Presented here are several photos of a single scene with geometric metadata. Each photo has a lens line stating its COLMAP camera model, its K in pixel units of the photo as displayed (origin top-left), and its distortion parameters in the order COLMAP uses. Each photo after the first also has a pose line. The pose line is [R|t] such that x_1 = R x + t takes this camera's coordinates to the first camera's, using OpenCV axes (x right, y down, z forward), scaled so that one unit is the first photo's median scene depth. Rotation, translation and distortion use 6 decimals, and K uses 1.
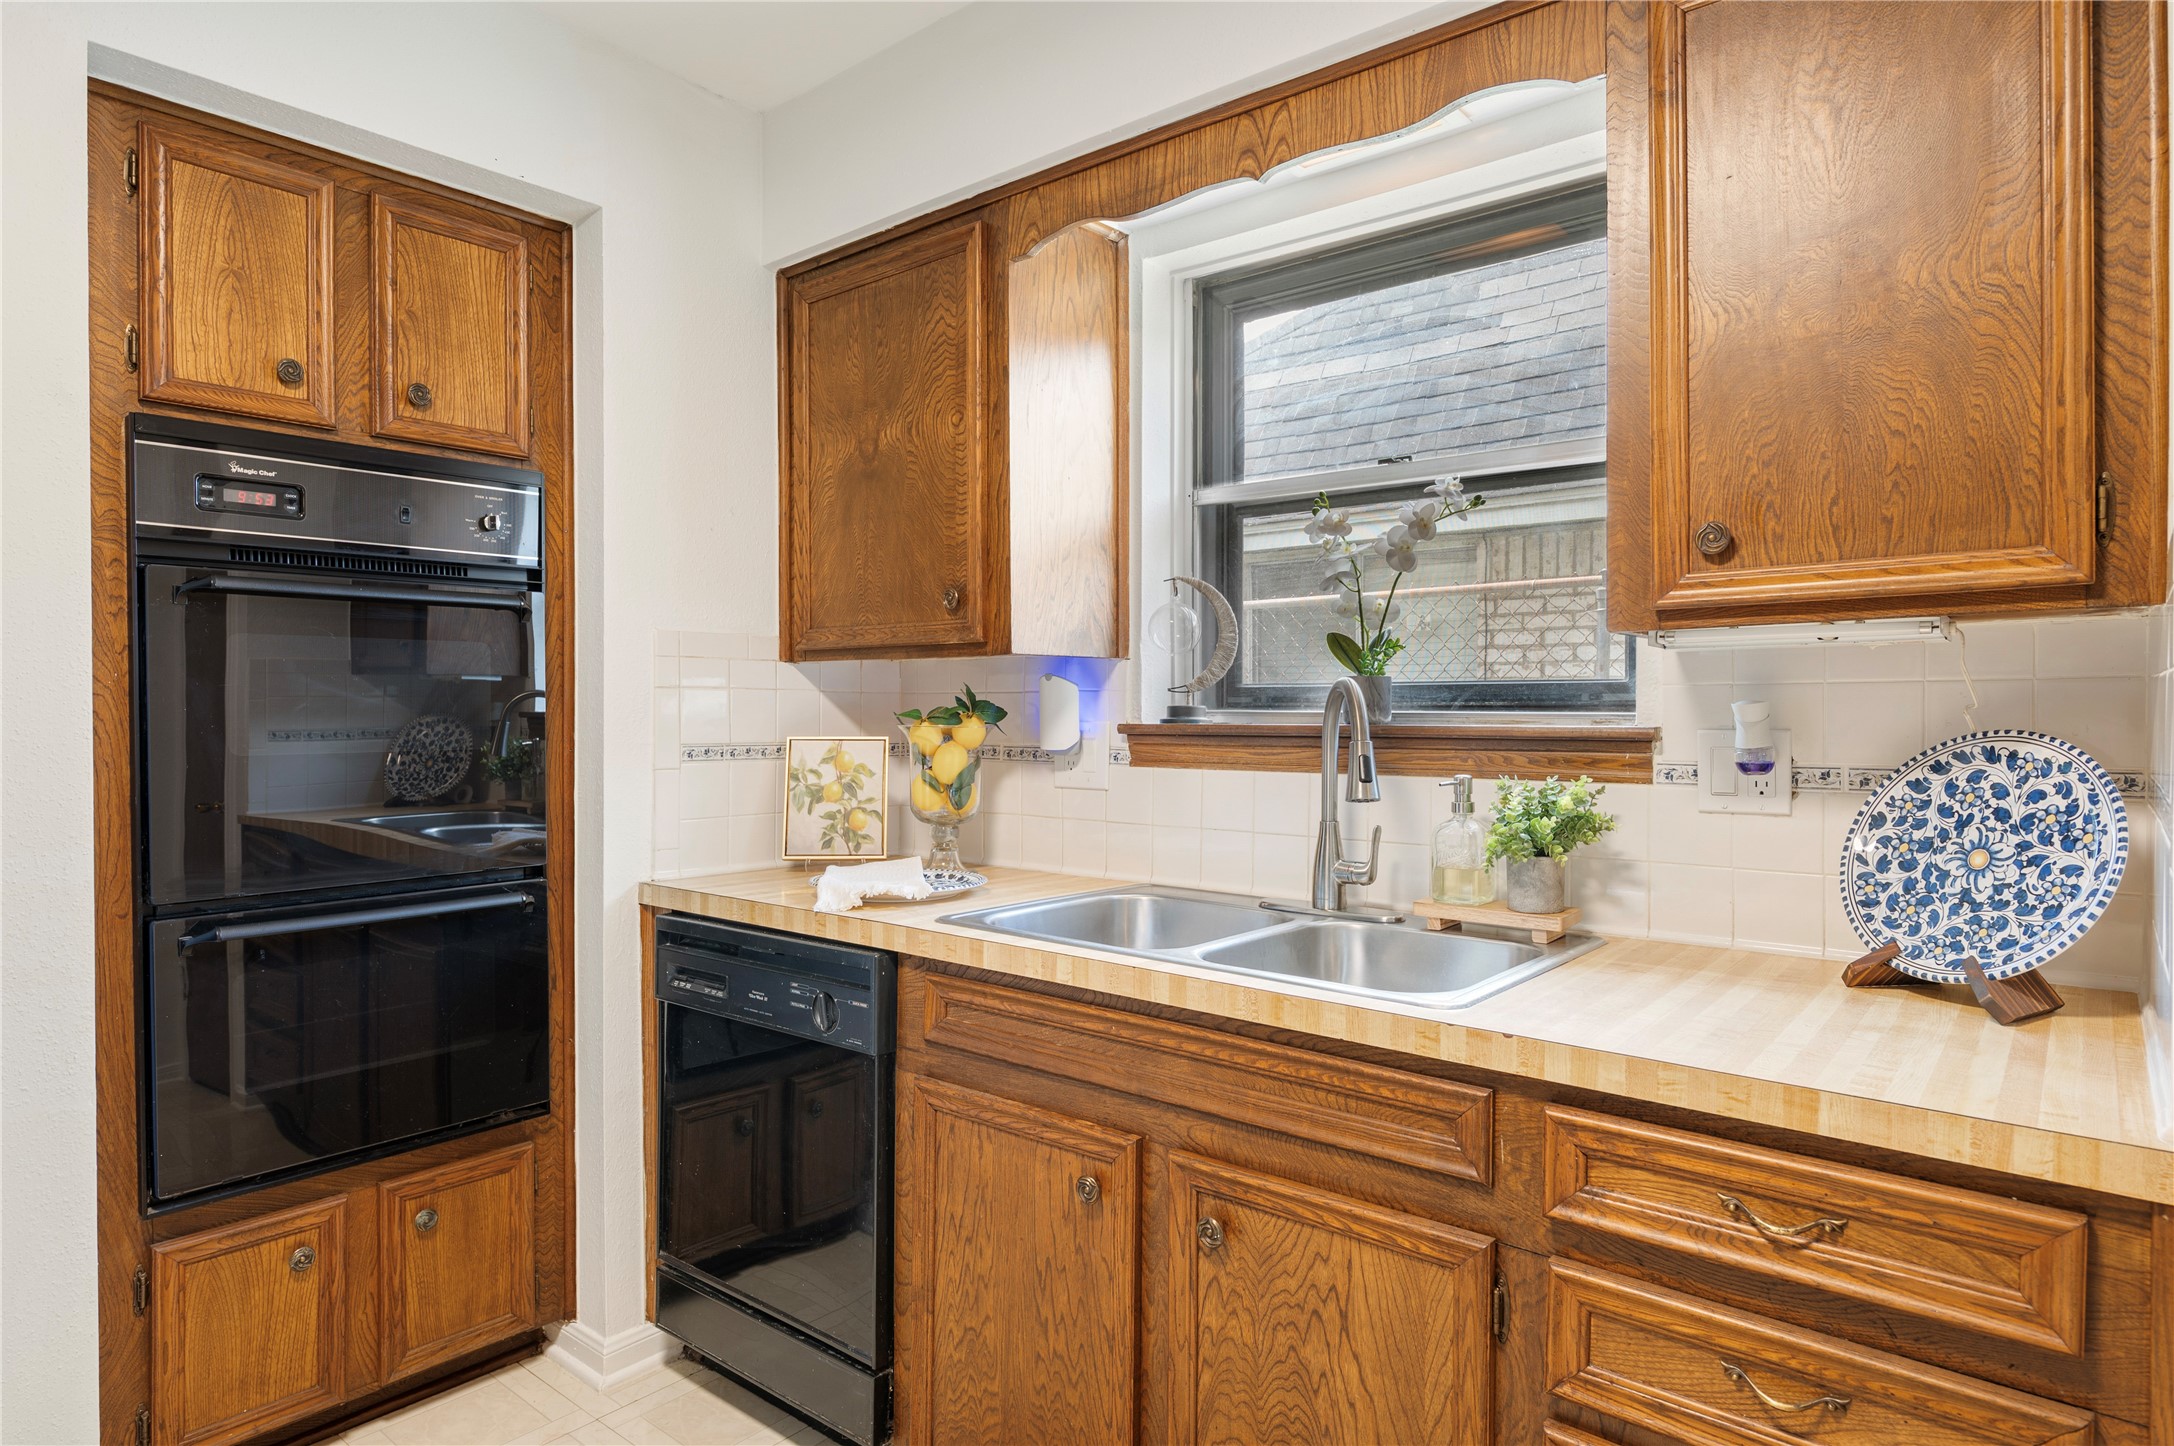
lens RADIAL K [[1222.0, 0, 1092.1], [0, 1222.0, 723.3], [0, 0, 1]] dist [-0.000890, -0.000489]
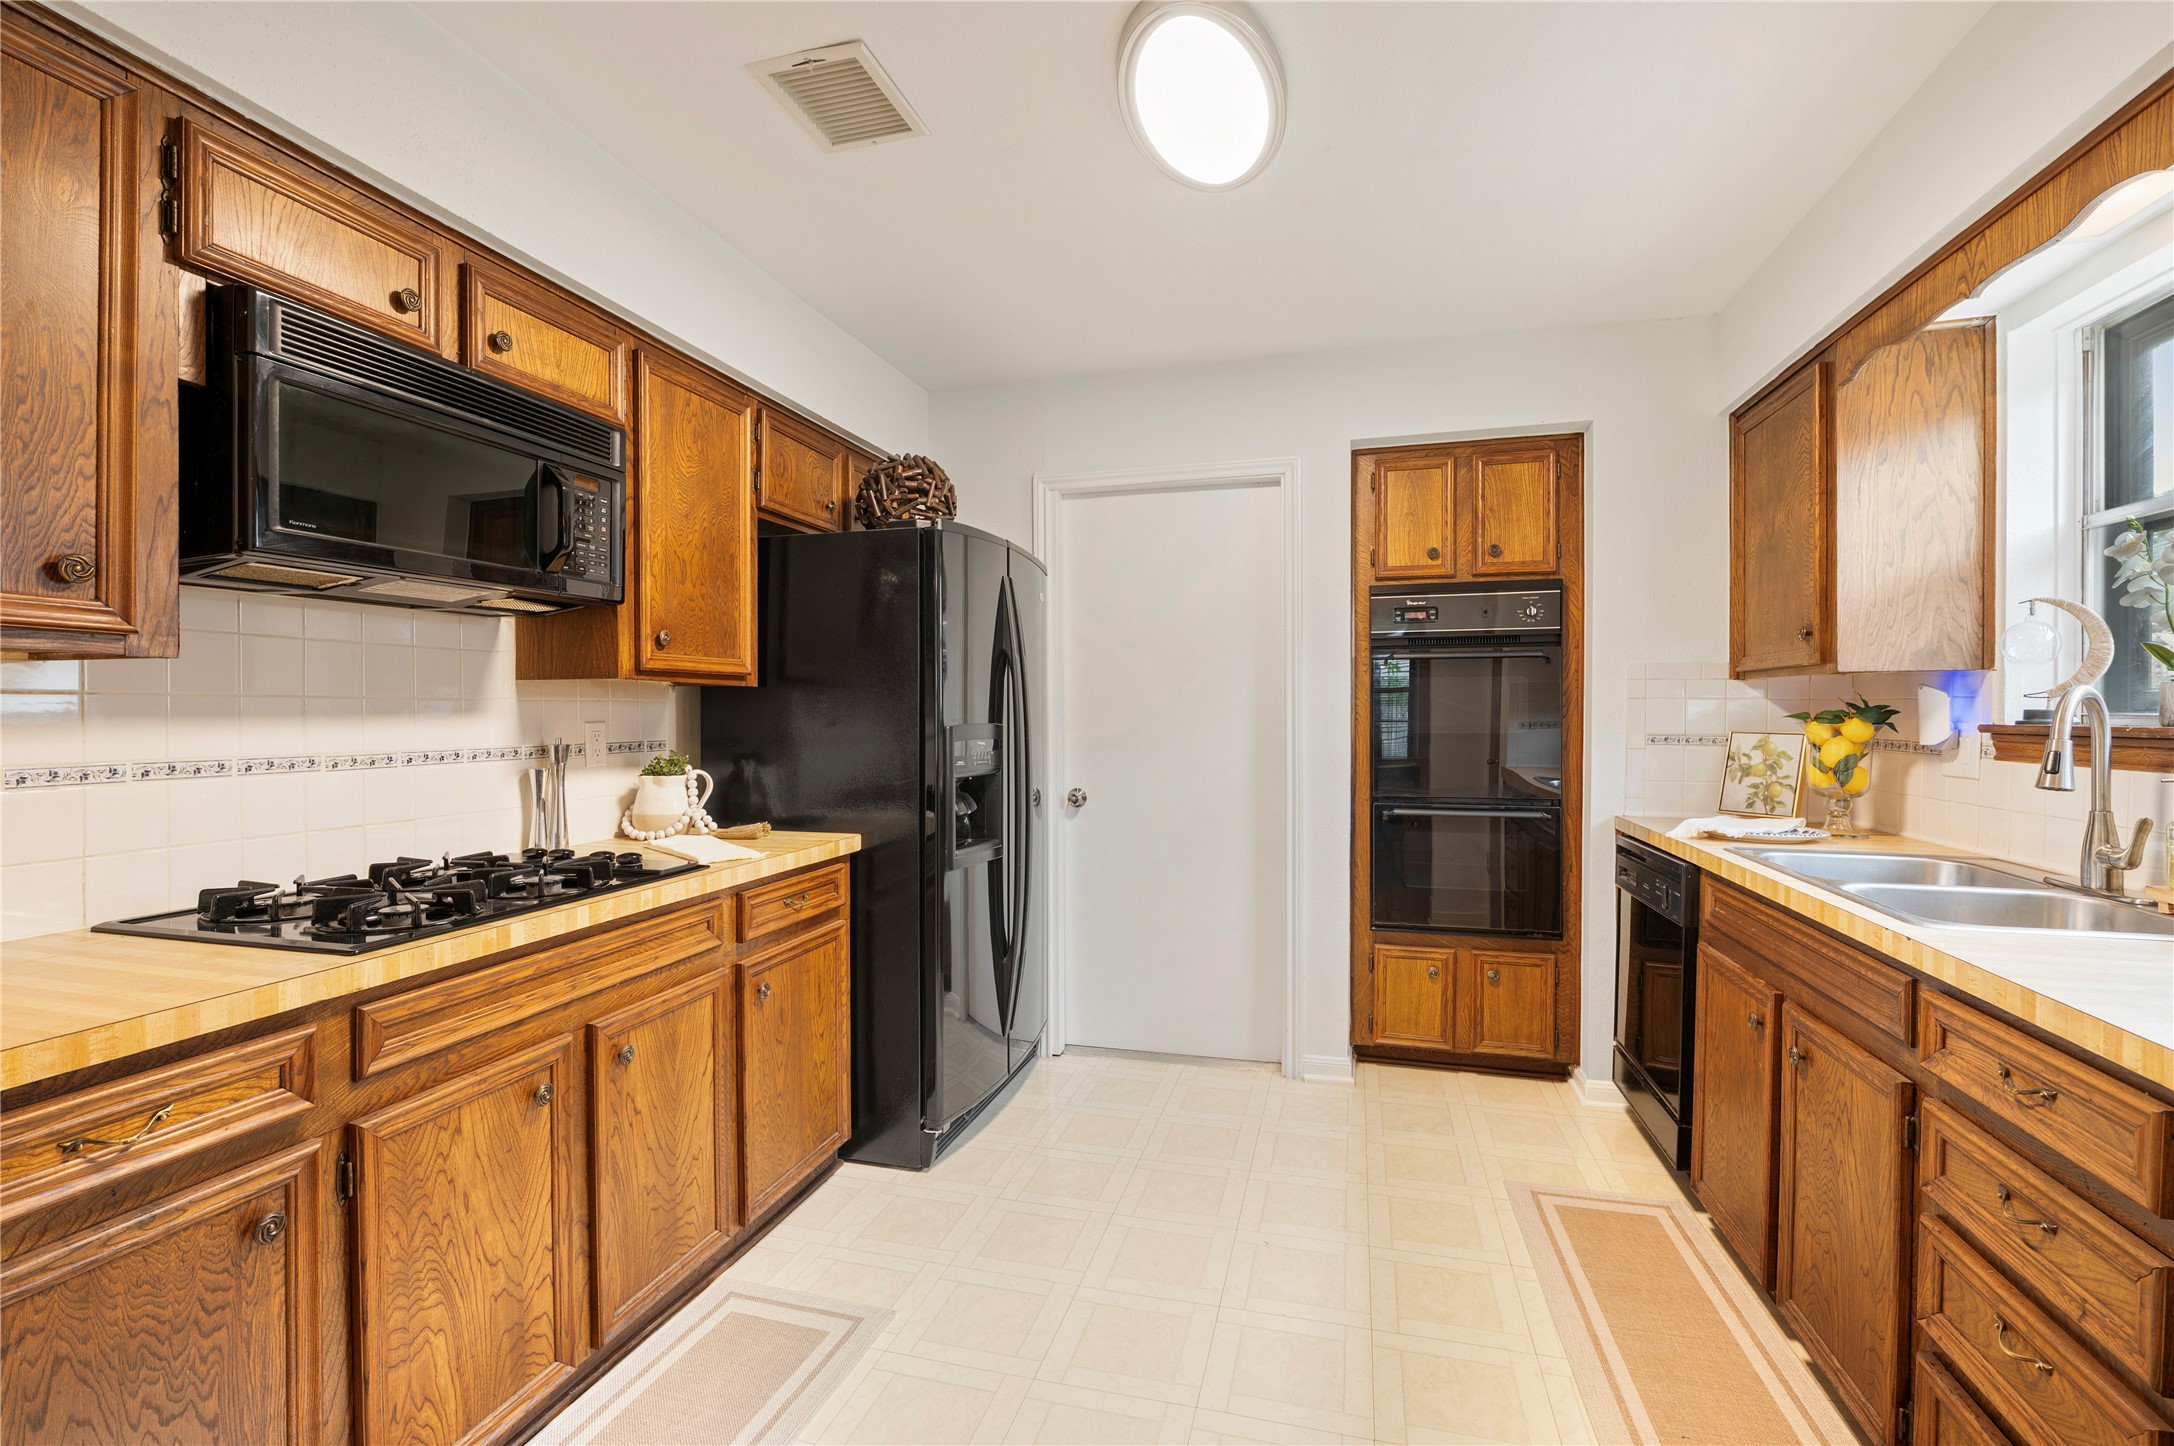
lens RADIAL K [[973.3, 0, 1086.4], [0, 973.3, 713.1], [0, 0, 1]] dist [-0.012179, -0.000144]
pose [[0.403974, 0.001020, -0.914770, 0.597655], [-0.008516, 0.999960, -0.002646, -0.000718], [0.914731, 0.008859, 0.403967, -0.213866]]
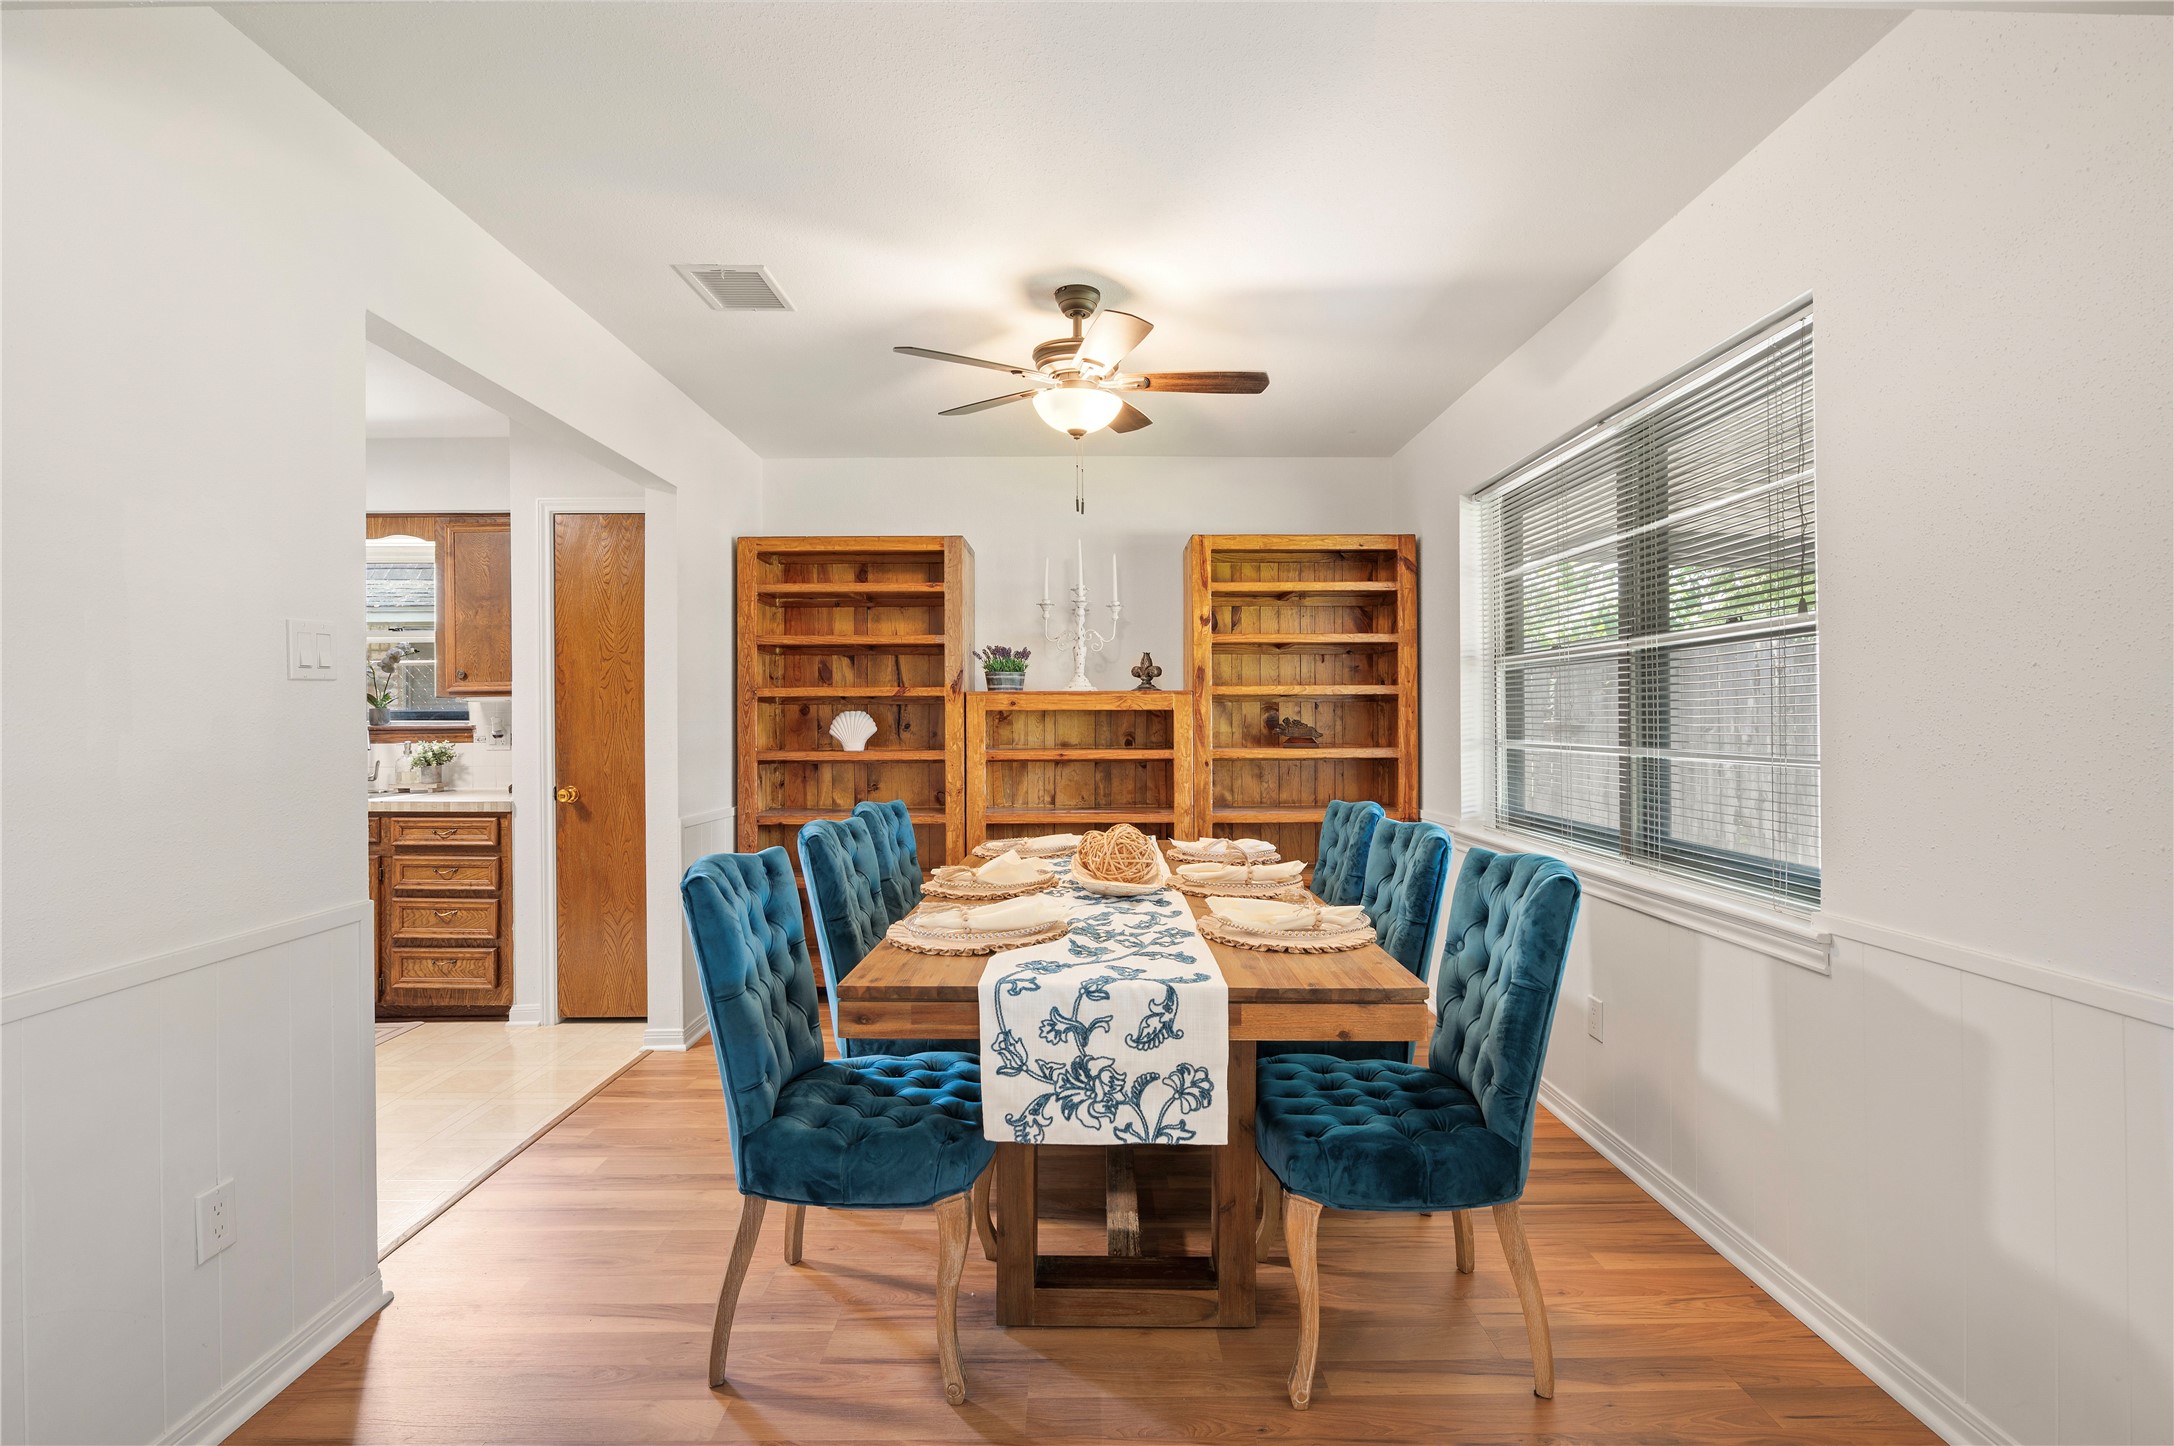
lens RADIAL K [[973.3, 0, 1086.4], [0, 973.3, 715.2], [0, 0, 1]] dist [-0.012179, -0.000144]
pose [[0.771608, -0.001495, 0.636097, 0.065787], [0.015220, 0.999754, -0.016113, 0.036388], [-0.635916, 0.022114, 0.771441, -1.727396]]
